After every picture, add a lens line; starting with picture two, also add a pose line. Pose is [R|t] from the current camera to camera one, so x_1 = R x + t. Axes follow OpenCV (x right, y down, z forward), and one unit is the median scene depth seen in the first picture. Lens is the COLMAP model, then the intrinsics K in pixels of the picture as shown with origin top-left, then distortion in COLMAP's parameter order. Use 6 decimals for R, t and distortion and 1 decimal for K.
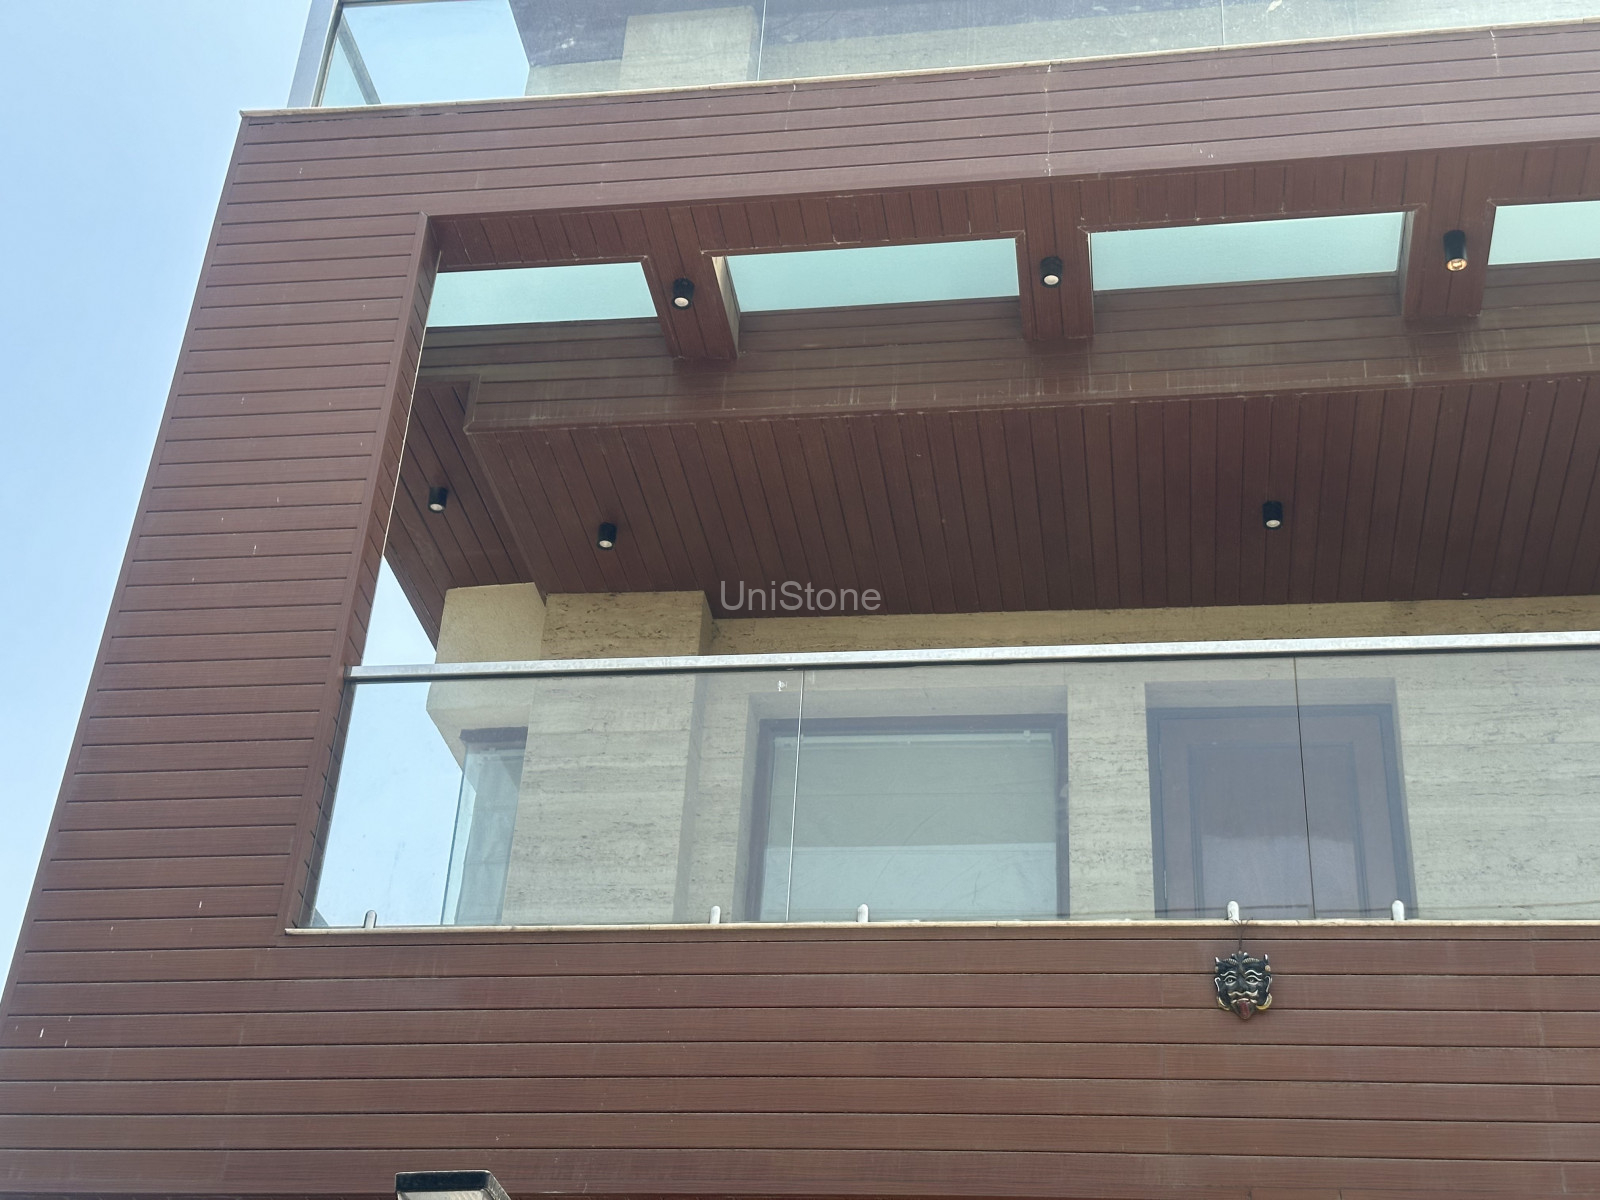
lens RADIAL K [[2245.2, 0, 787.8], [0, 2245.2, 579.4], [0, 0, 1]] dist [0.156736, -0.223961]
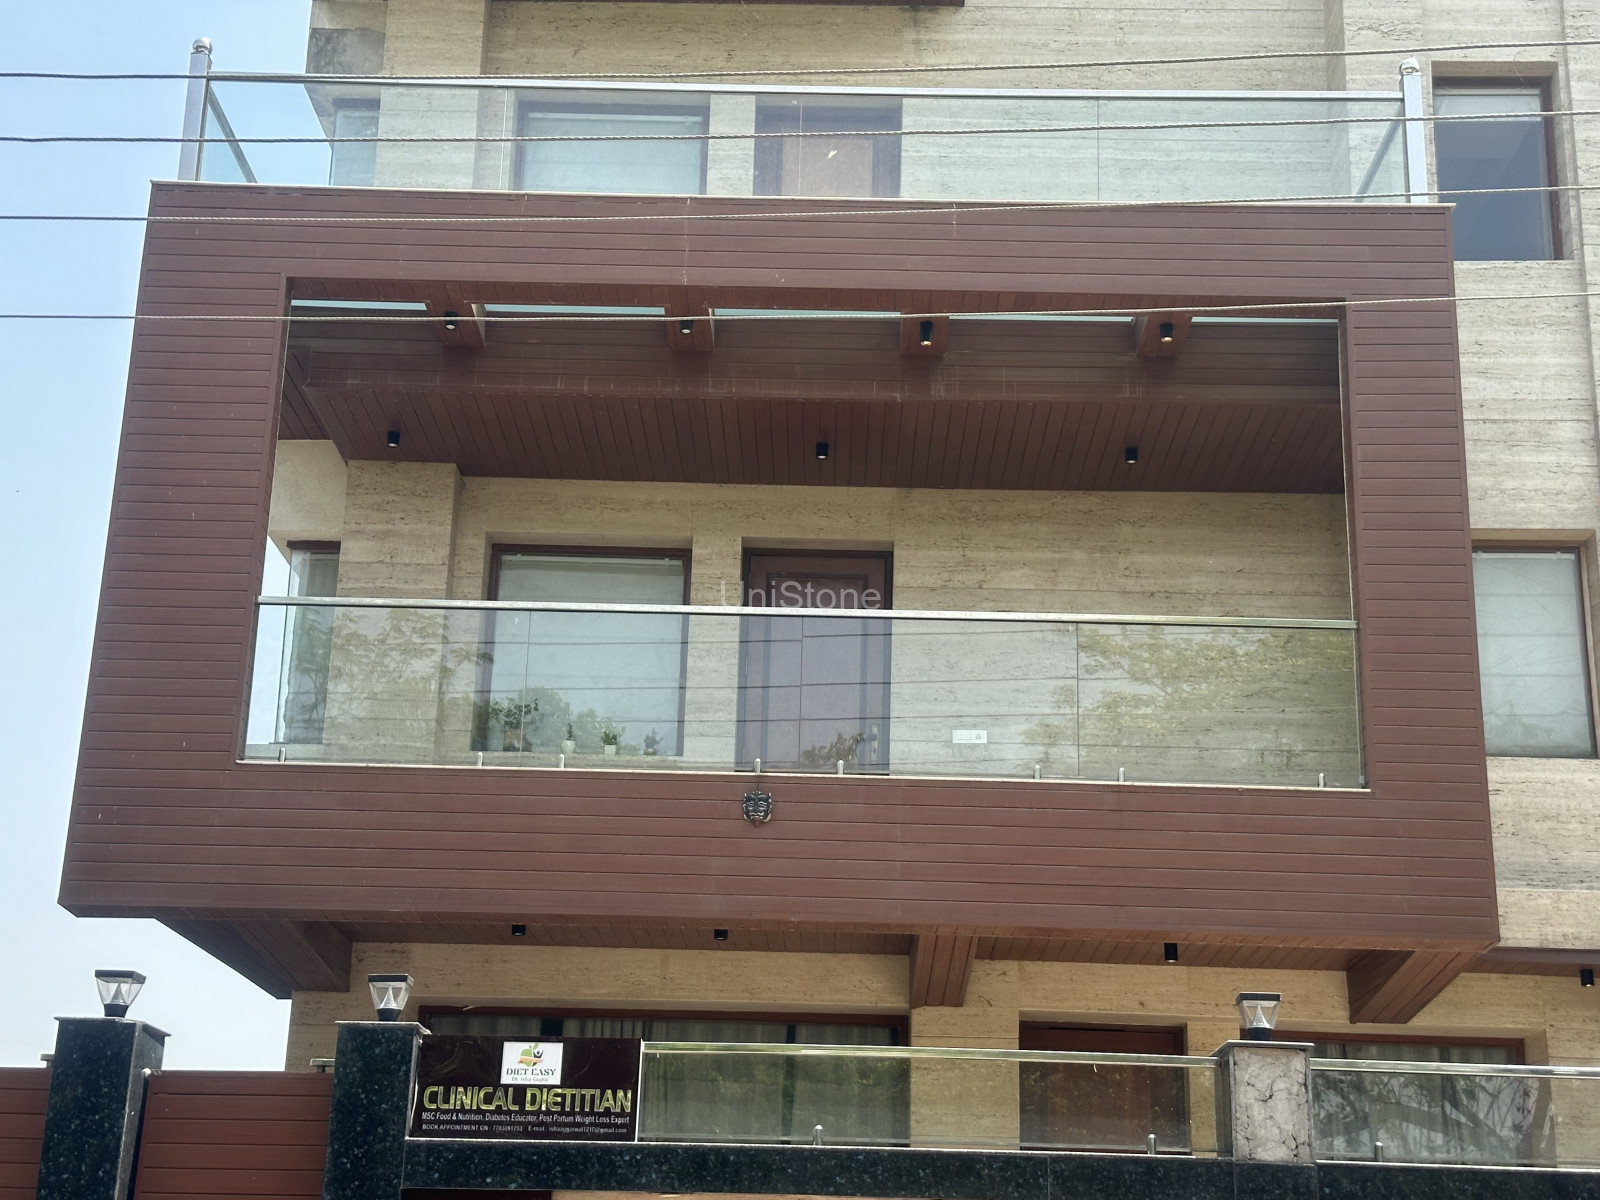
lens RADIAL K [[2332.6, 0, 795.8], [0, 2332.6, 603.3], [0, 0, 1]] dist [0.132206, -0.085543]
pose [[0.989633, 0.012149, 0.143104, -0.040509], [-0.050010, 0.963207, 0.264066, -0.379308], [-0.134631, -0.268485, 0.953829, -0.632623]]
